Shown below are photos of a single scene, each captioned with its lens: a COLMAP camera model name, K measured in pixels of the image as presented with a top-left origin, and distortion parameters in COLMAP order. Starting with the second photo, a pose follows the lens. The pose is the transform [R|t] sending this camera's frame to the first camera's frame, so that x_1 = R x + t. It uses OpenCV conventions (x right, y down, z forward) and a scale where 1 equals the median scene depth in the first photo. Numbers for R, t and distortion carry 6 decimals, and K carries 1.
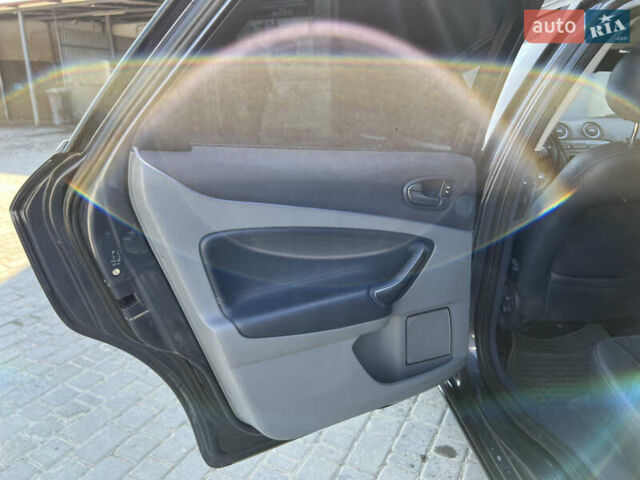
lens RADIAL K [[466.6, 0, 318.7], [0, 466.6, 240.4], [0, 0, 1]] dist [0.031985, -0.036373]
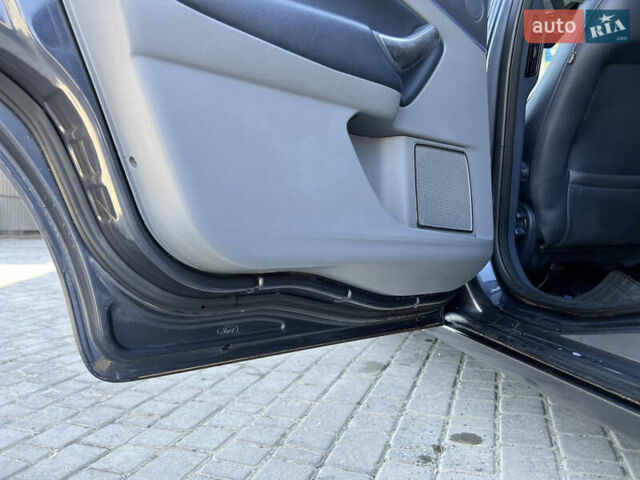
lens RADIAL K [[466.6, 0, 319.5], [0, 466.6, 240.7], [0, 0, 1]] dist [0.031985, -0.036373]
pose [[0.991511, -0.013097, 0.129359, -0.031155], [0.046958, 0.963832, -0.262342, 0.340794], [-0.121244, 0.266190, 0.956265, 0.284600]]
